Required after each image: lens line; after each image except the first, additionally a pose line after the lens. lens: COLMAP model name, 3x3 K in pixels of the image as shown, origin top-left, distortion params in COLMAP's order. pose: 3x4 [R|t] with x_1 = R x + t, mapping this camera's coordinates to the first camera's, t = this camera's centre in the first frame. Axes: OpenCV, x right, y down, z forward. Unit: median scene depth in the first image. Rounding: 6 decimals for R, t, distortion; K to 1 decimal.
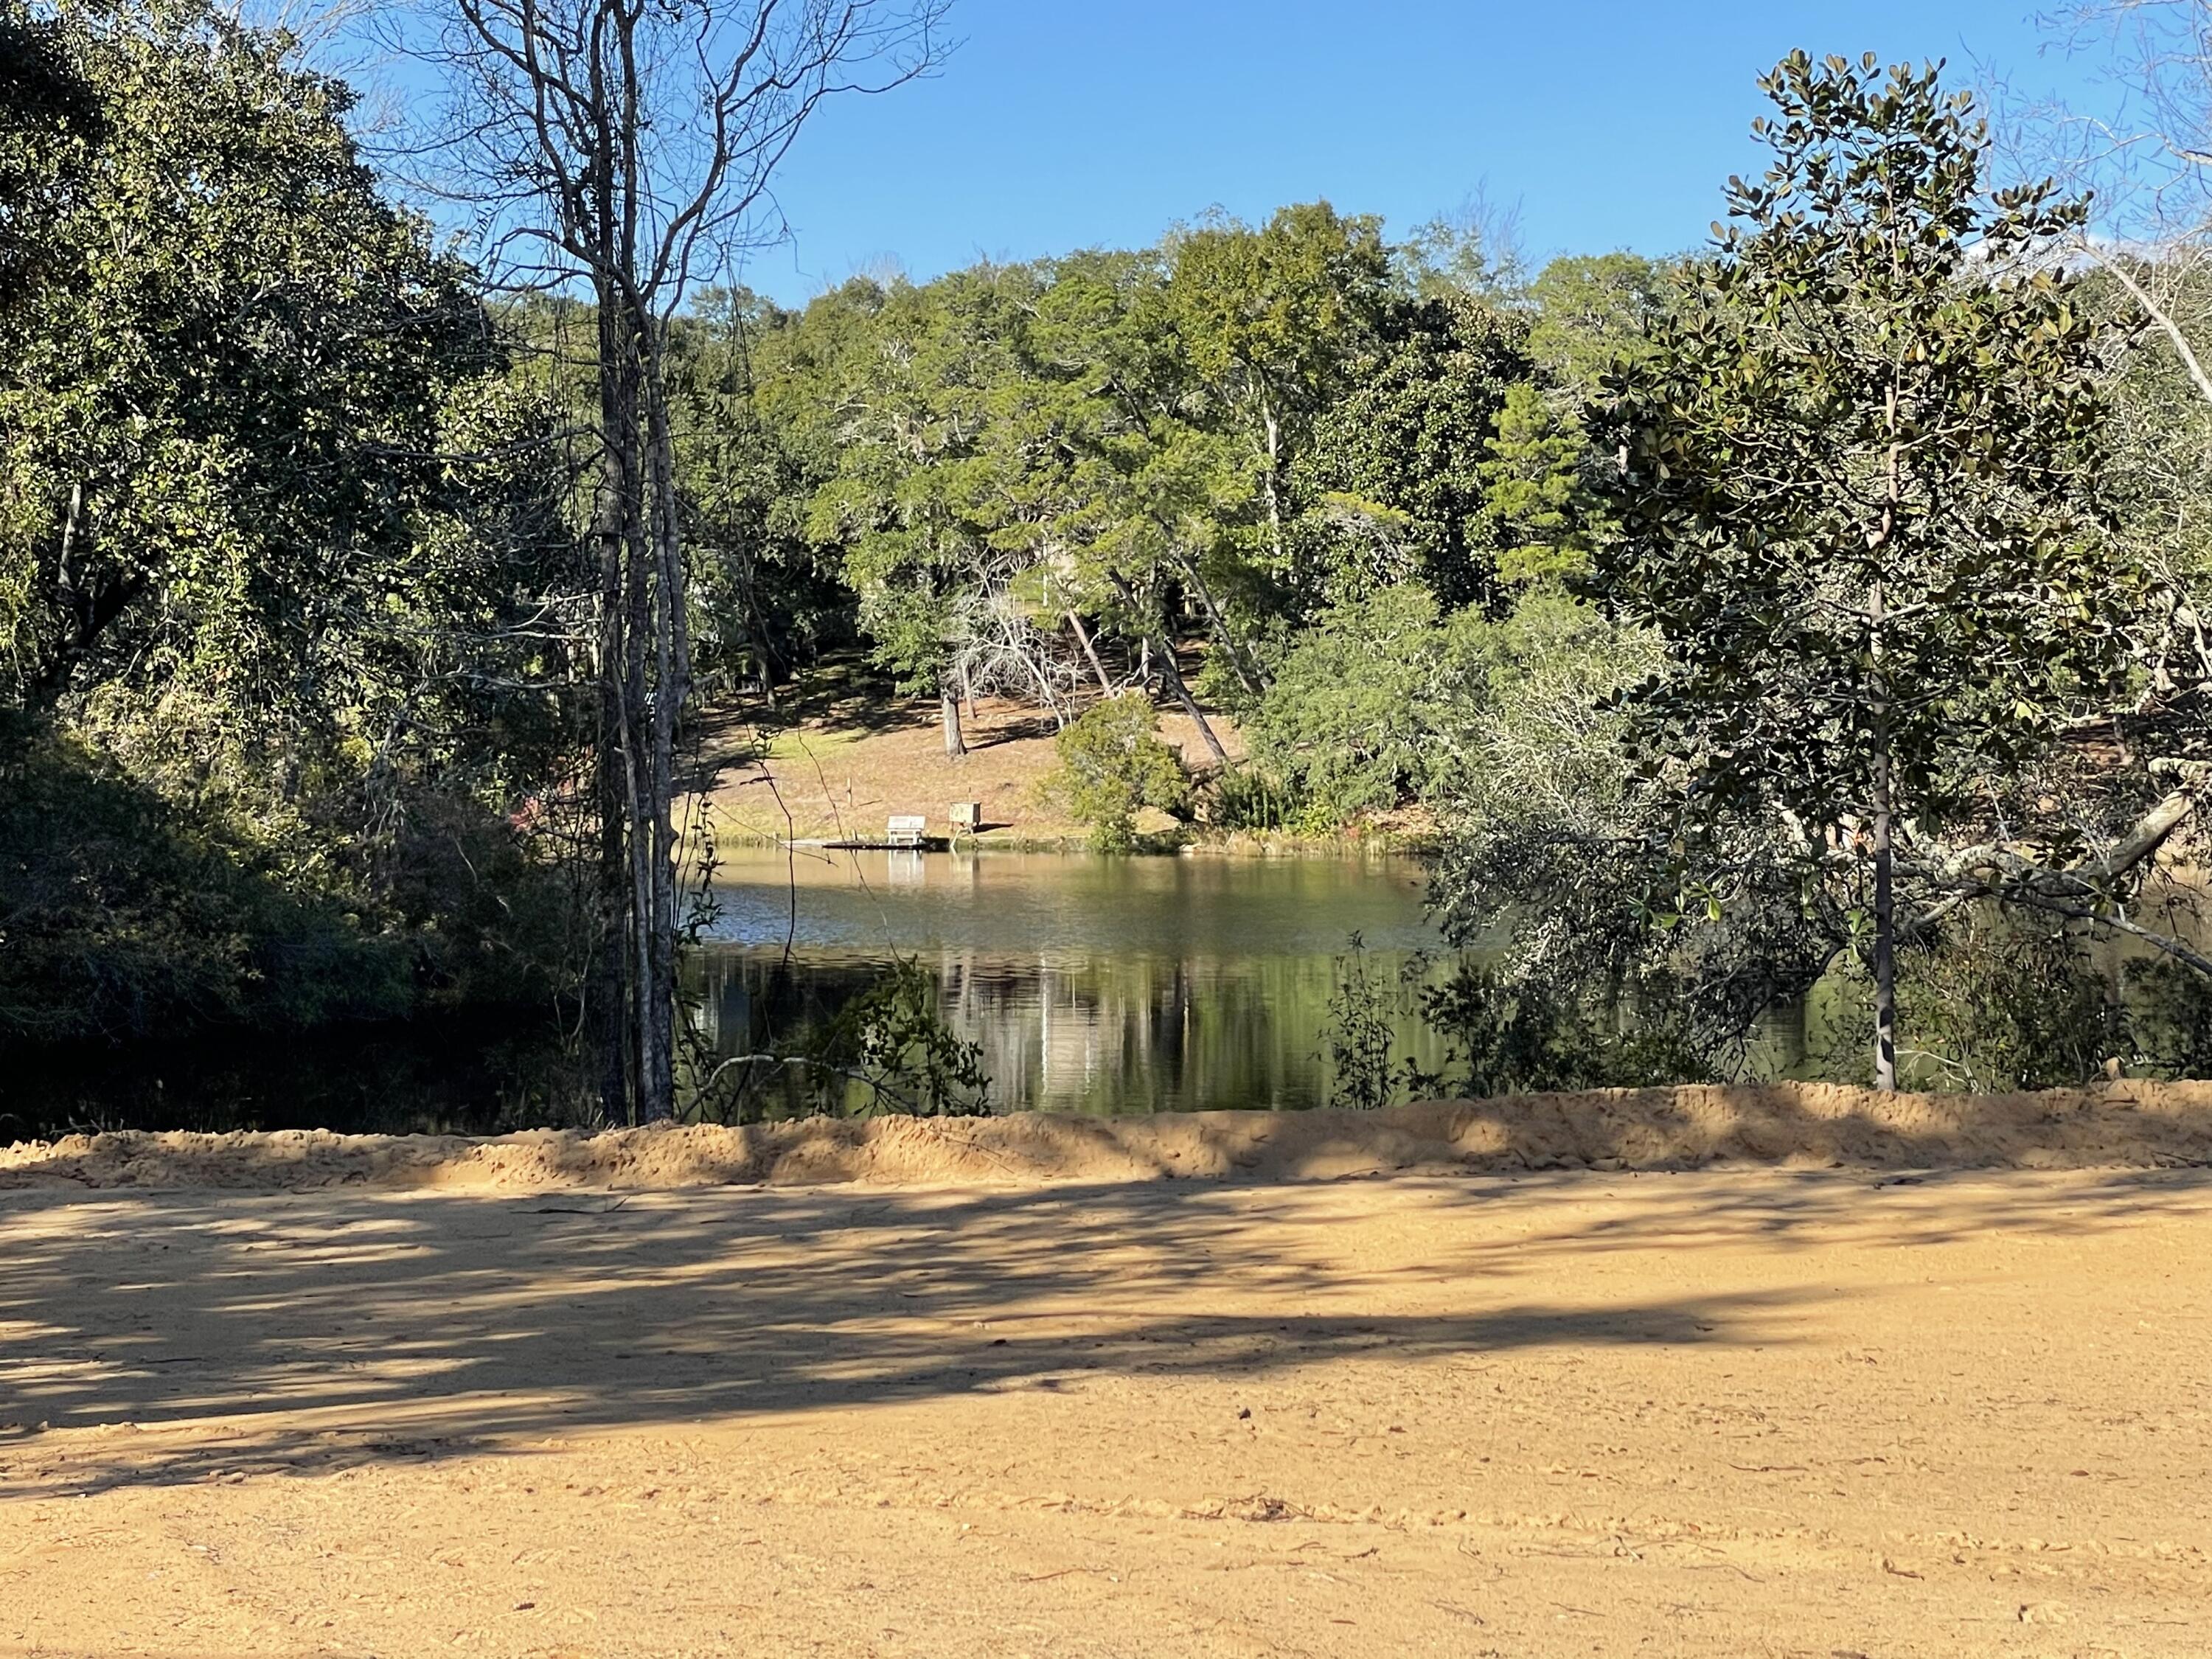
lens RADIAL K [[5519.6, 0, 1106.1], [0, 5519.6, 829.2], [0, 0, 1]] dist [0.028796, 0.272460]
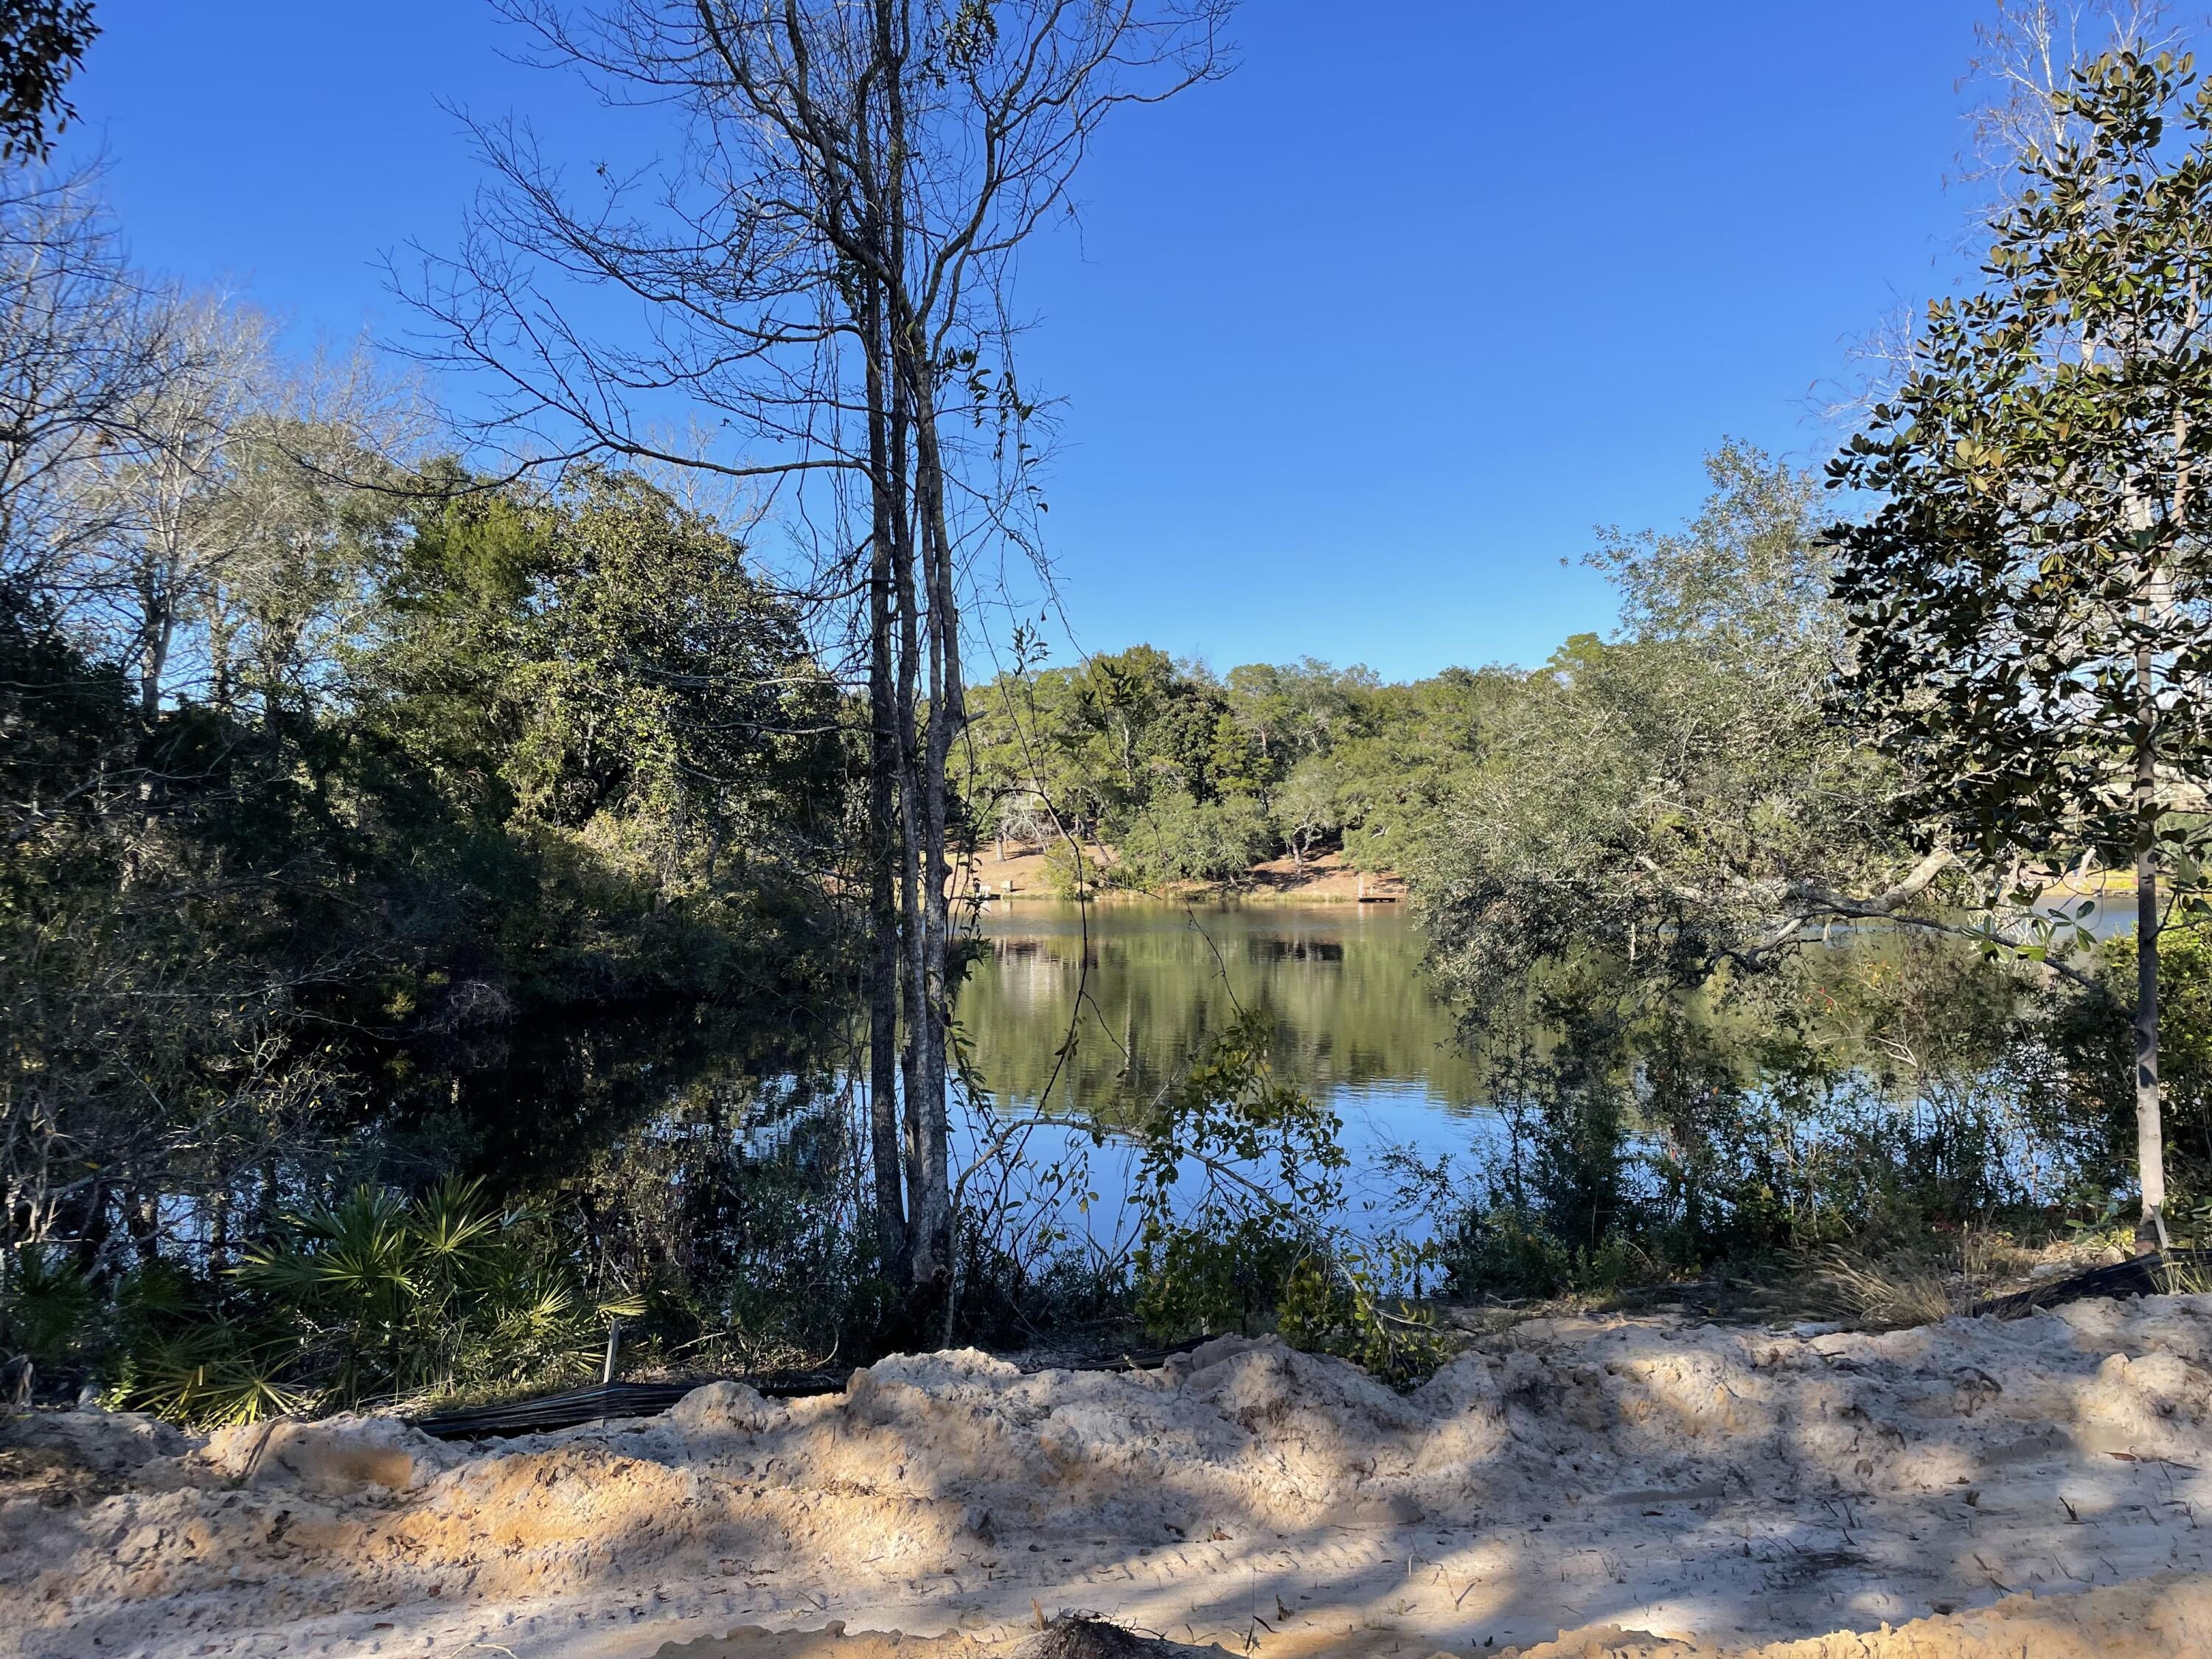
lens RADIAL K [[1723.7, 0, 1108.4], [0, 1723.7, 826.1], [0, 0, 1]] dist [0.125598, -0.146282]
pose [[0.998638, -0.007306, 0.051651, -0.020219], [0.009321, 0.999201, -0.038872, 0.001429], [-0.051325, 0.039300, 0.997908, 0.212659]]
